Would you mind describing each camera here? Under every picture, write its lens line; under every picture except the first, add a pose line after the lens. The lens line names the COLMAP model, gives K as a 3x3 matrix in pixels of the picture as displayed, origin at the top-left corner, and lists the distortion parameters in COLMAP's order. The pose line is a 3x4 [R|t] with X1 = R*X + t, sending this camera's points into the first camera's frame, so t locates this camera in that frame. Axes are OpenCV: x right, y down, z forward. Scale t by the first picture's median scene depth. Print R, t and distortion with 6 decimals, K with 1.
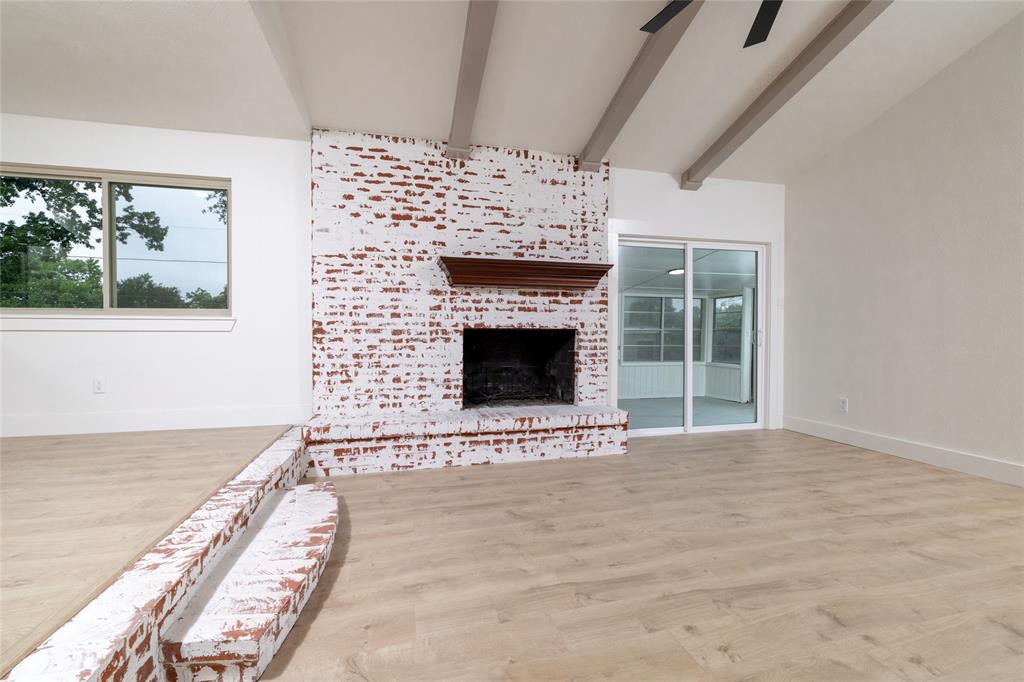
lens RADIAL K [[438.7, 0, 508.7], [0, 438.7, 339.1], [0, 0, 1]] dist [-0.004755, 0.002077]
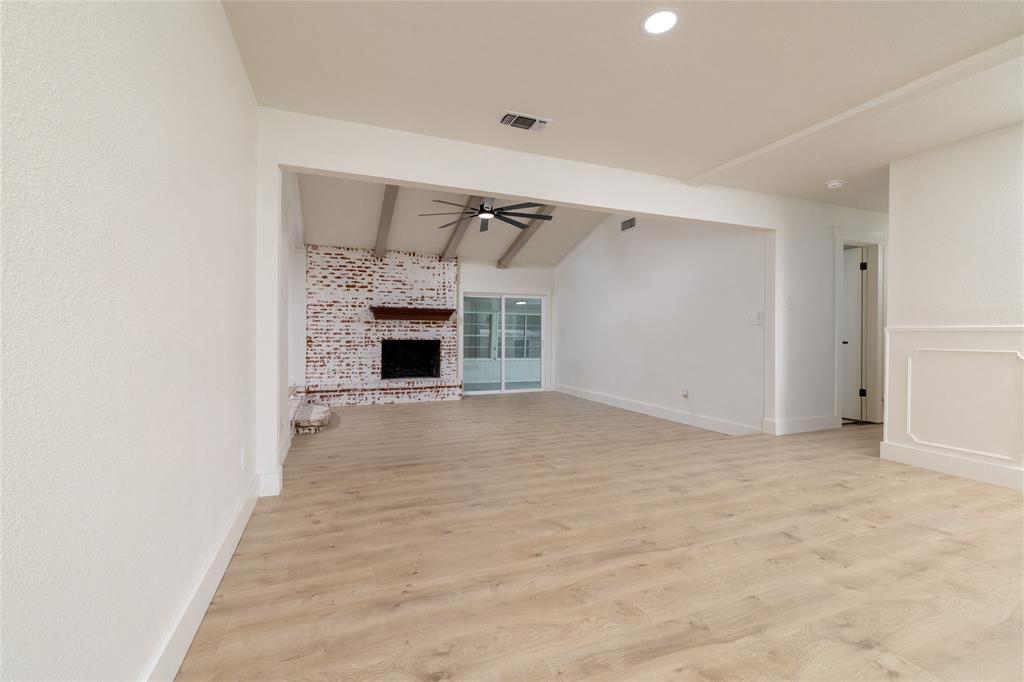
lens RADIAL K [[438.7, 0, 508.3], [0, 438.7, 338.4], [0, 0, 1]] dist [-0.004755, 0.002077]
pose [[0.990778, 0.003083, 0.135460, 0.213069], [-0.002810, 0.999994, -0.002212, -0.029482], [-0.135466, 0.001811, 0.990780, -1.153066]]
